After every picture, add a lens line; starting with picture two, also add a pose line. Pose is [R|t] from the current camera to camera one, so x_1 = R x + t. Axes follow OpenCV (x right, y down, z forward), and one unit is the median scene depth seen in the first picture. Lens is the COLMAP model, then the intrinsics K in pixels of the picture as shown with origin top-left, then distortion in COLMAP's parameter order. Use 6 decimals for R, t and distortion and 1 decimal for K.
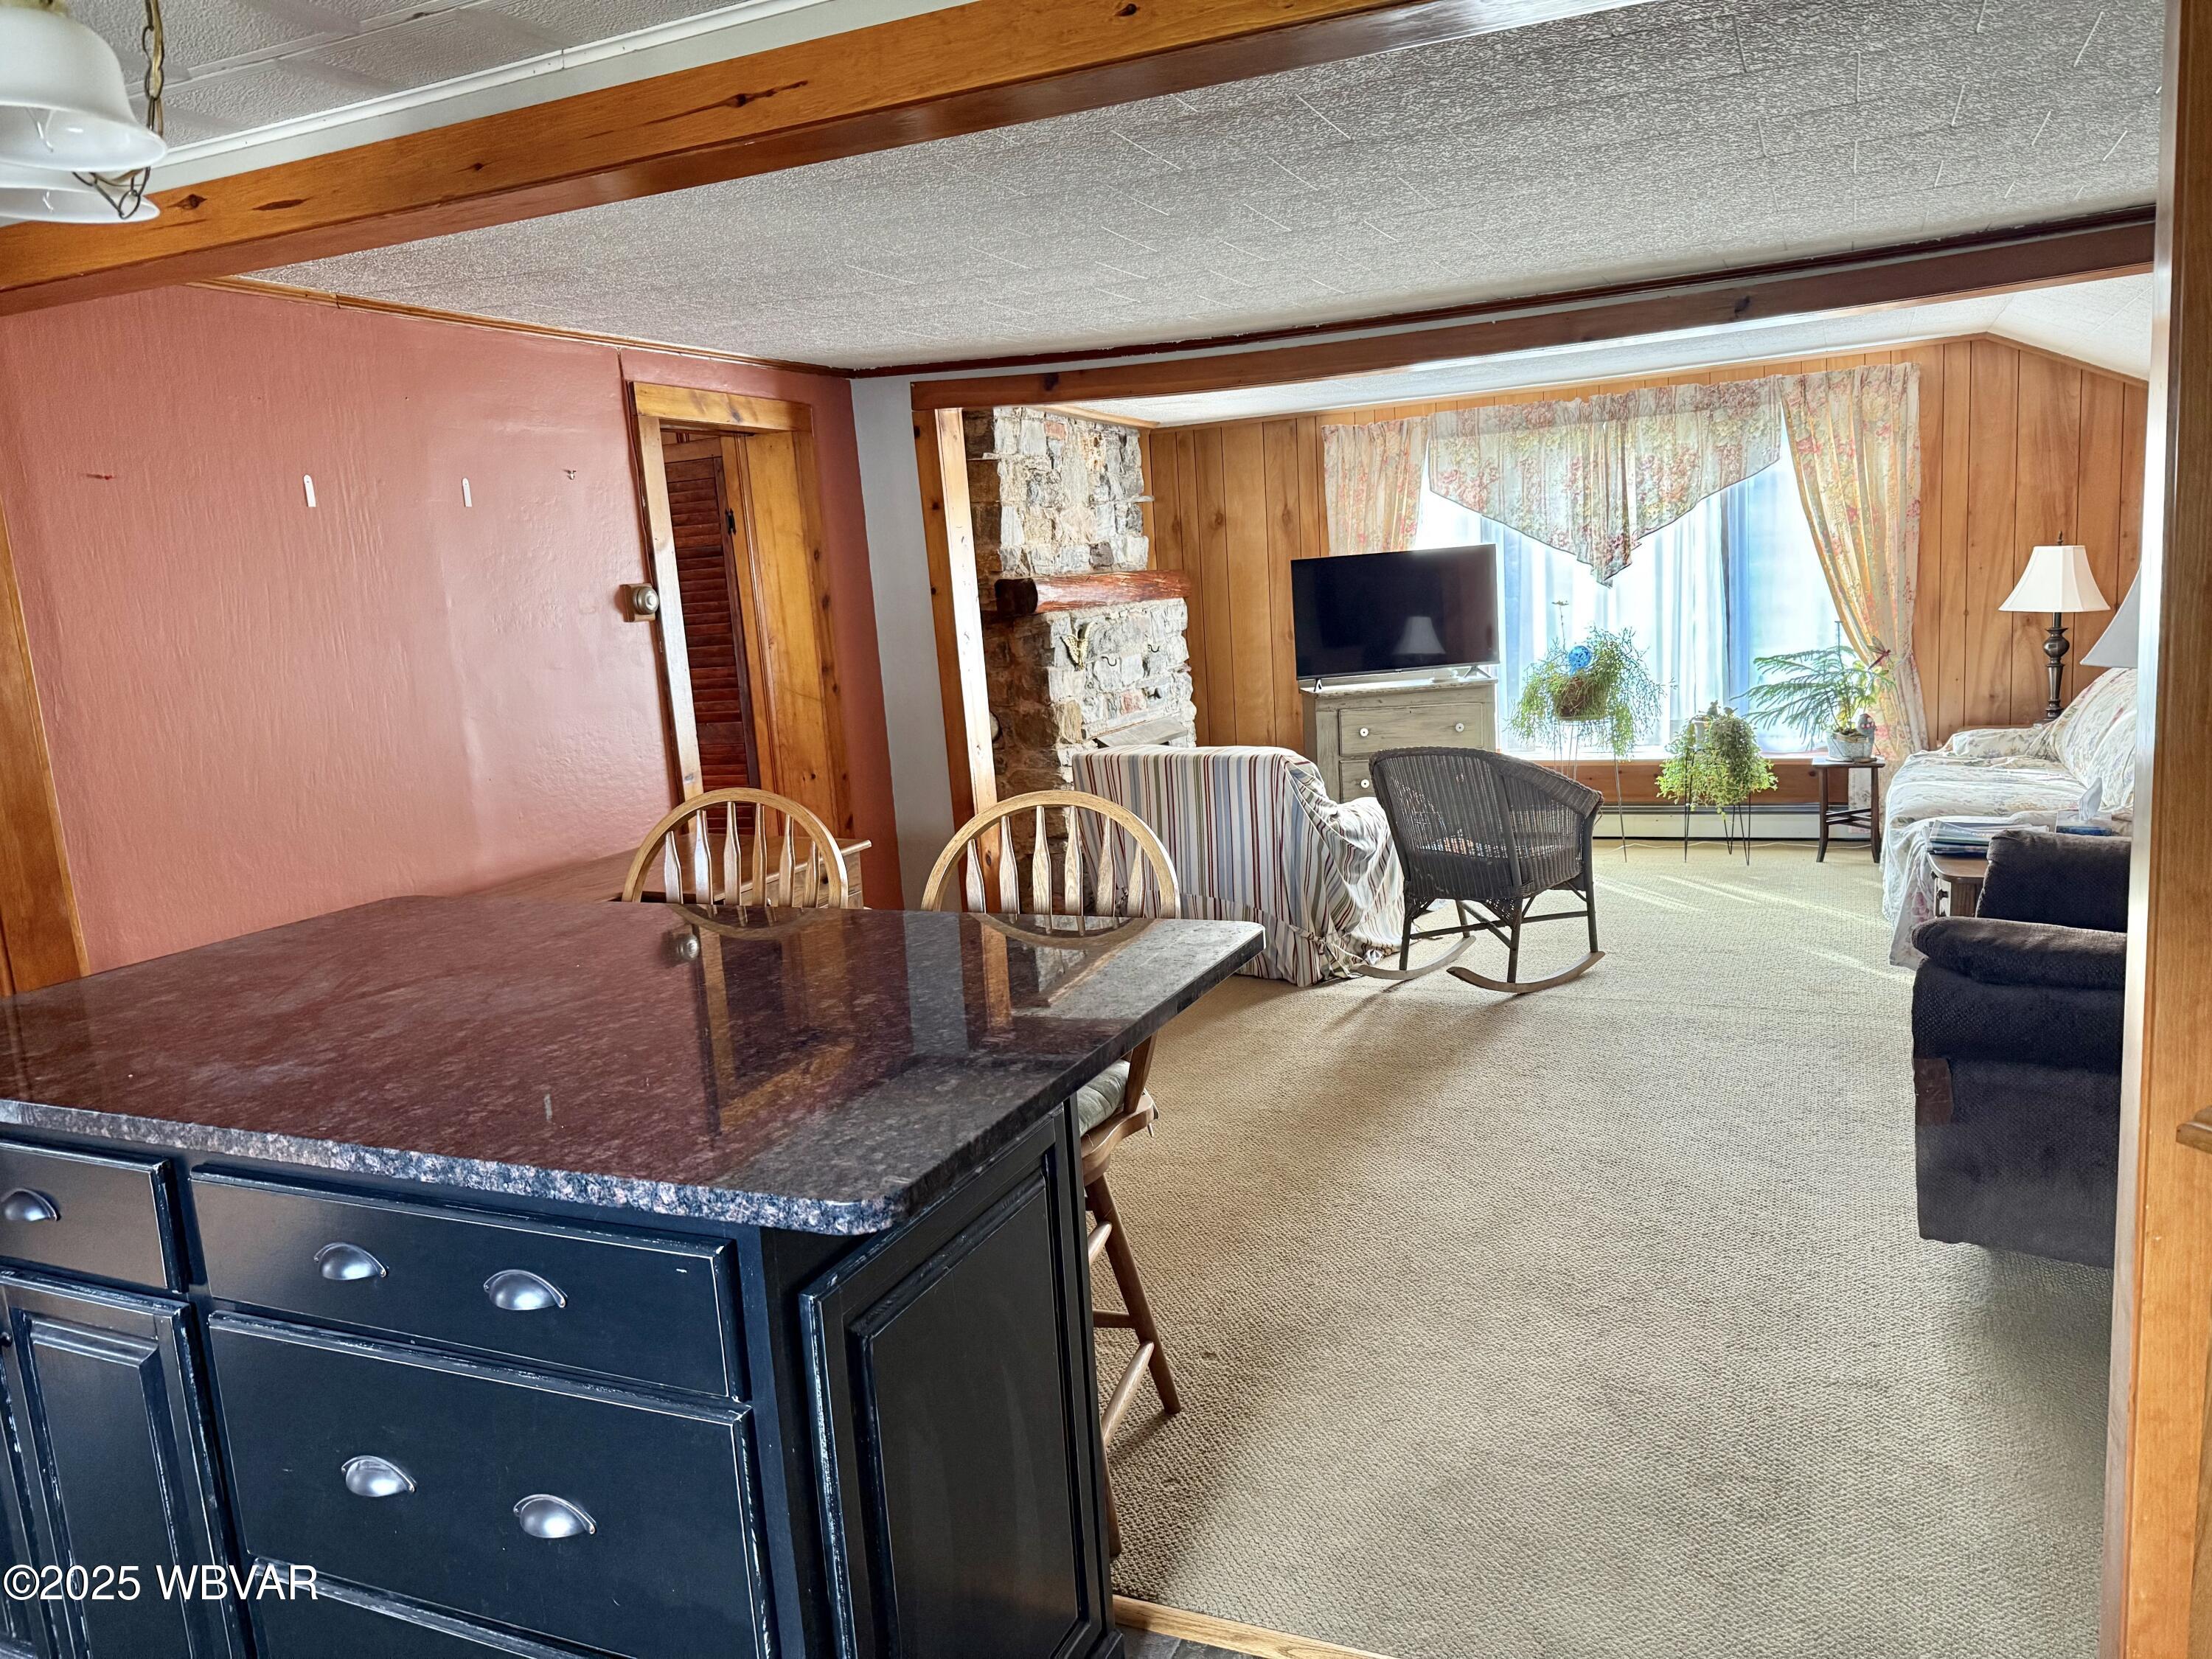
lens RADIAL K [[1559.2, 0, 1105.3], [0, 1559.2, 834.1], [0, 0, 1]] dist [0.048484, -0.068330]
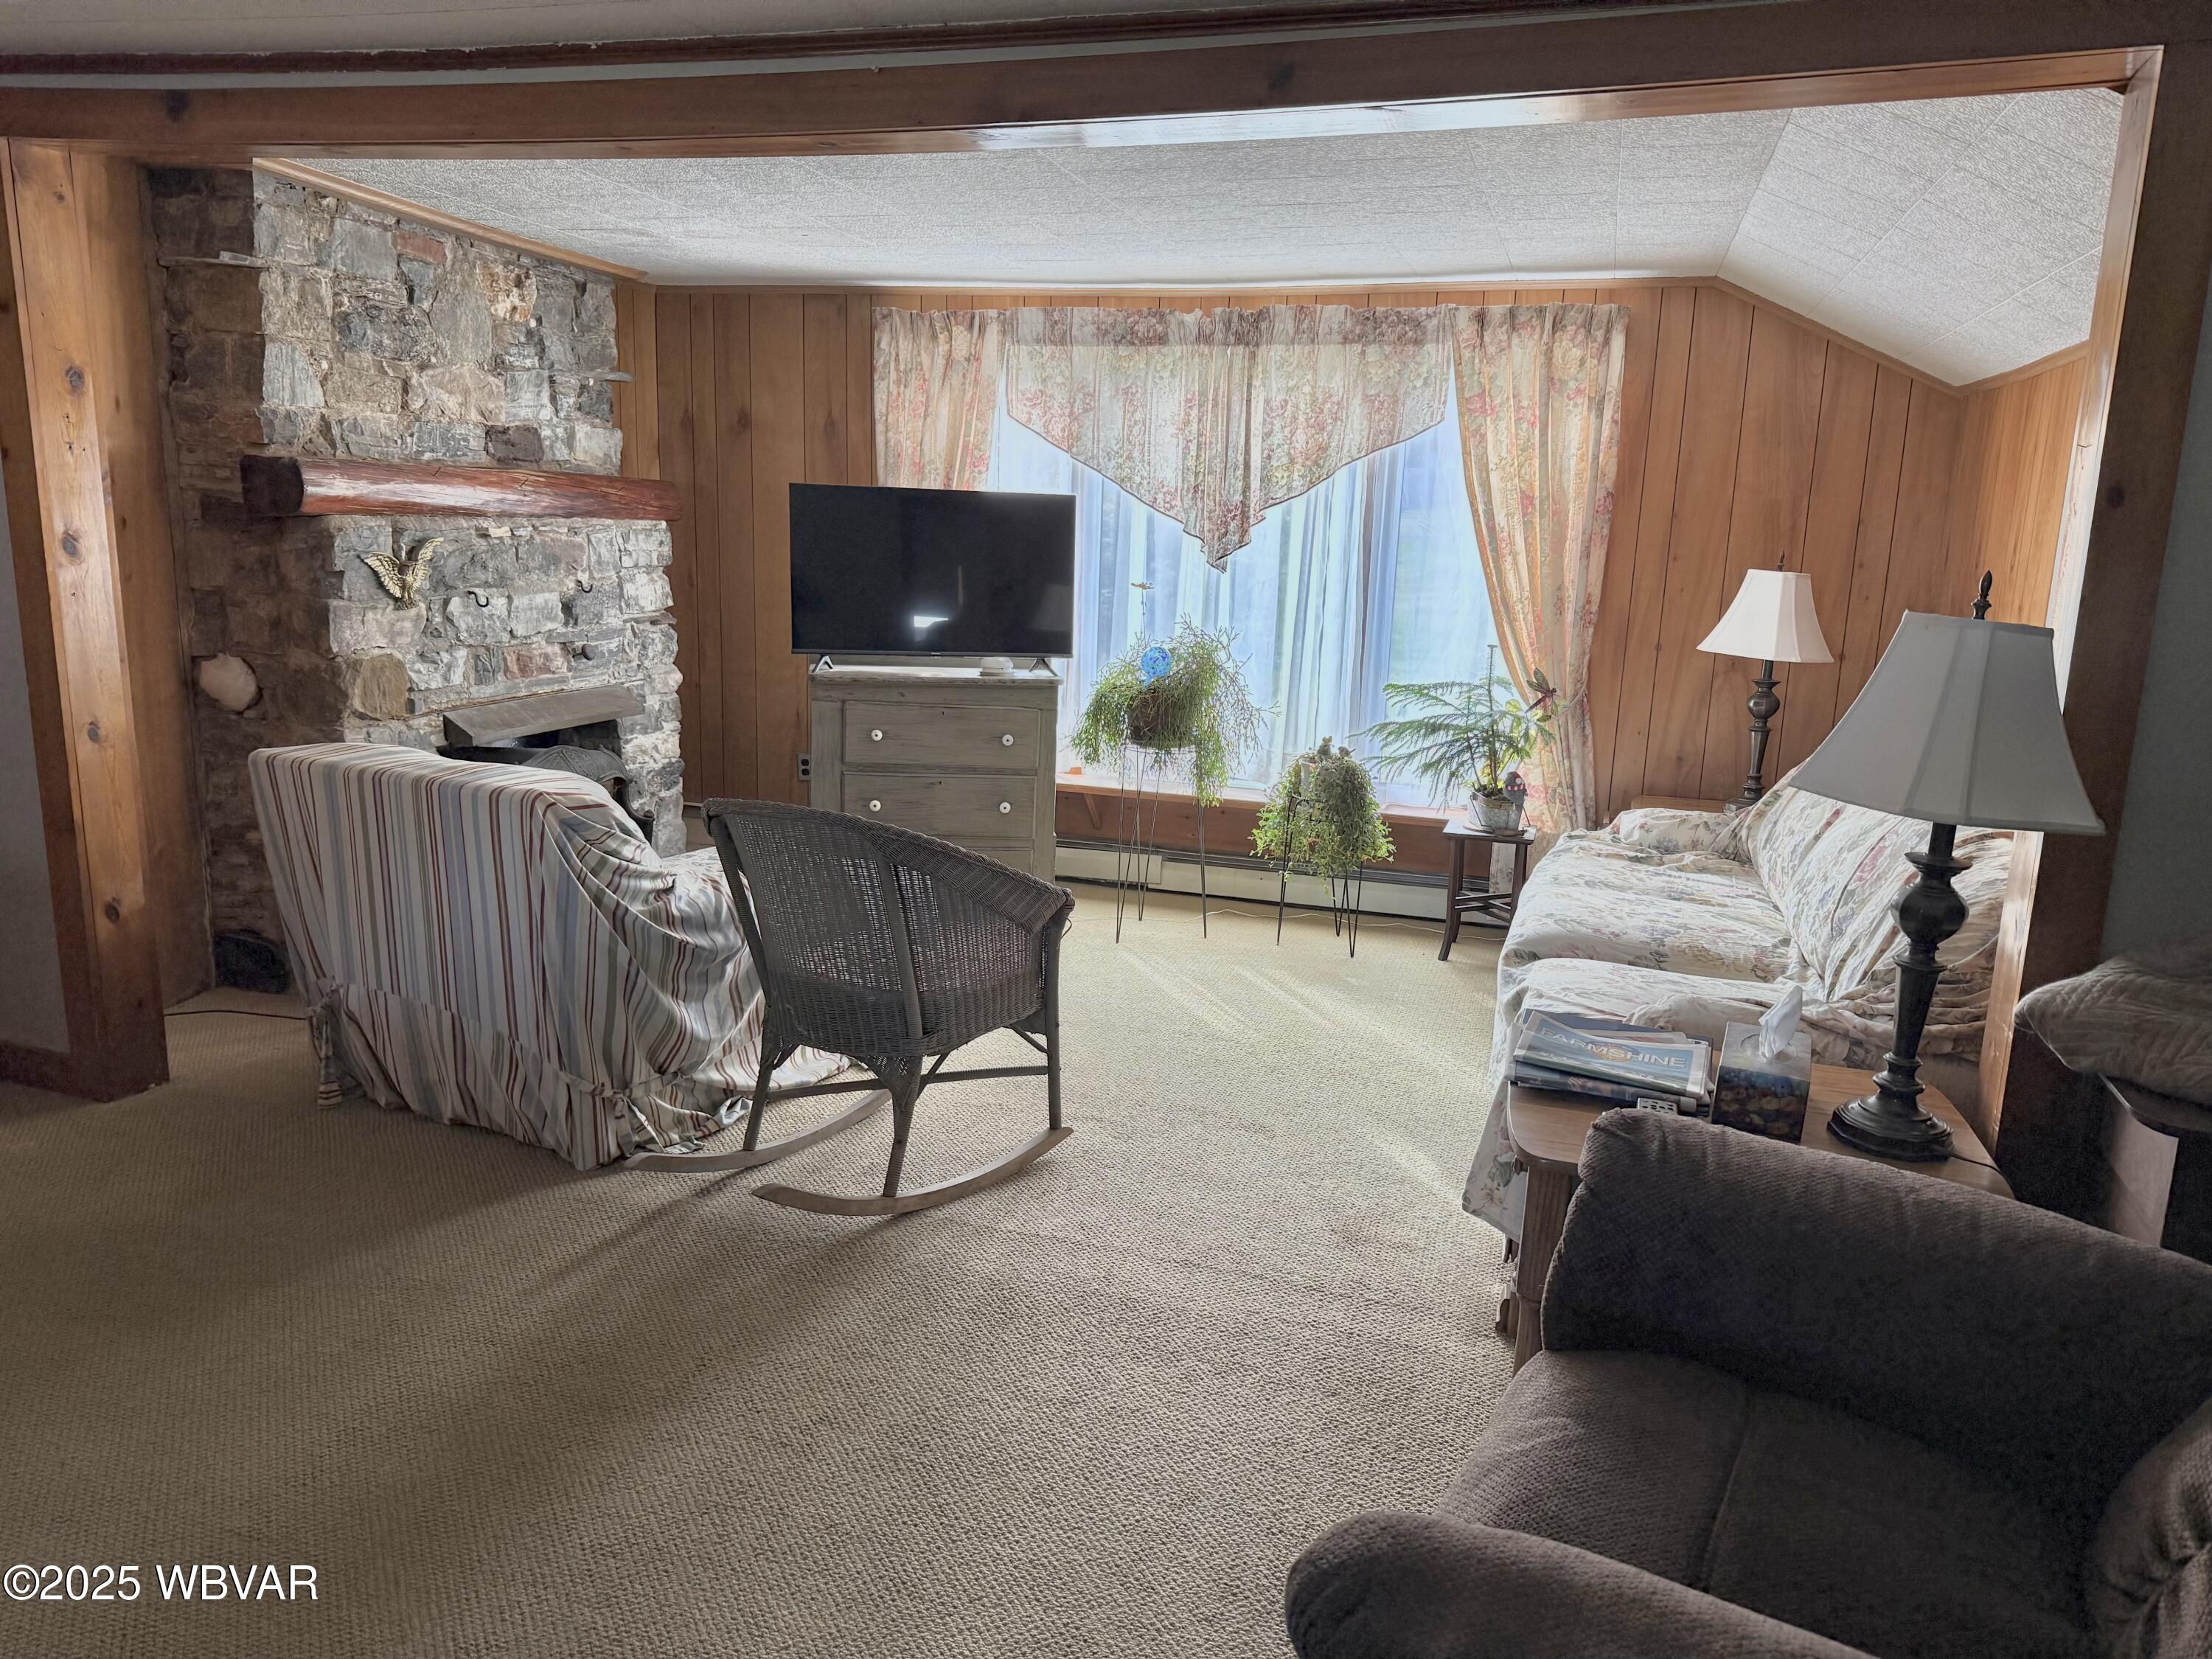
lens RADIAL K [[1559.2, 0, 1098.3], [0, 1559.2, 821.2], [0, 0, 1]] dist [0.048484, -0.068330]
pose [[0.986041, 0.076205, 0.148040, 0.175448], [-0.080212, 0.996551, 0.021278, -0.051900], [-0.145908, -0.032855, 0.988752, 0.287331]]
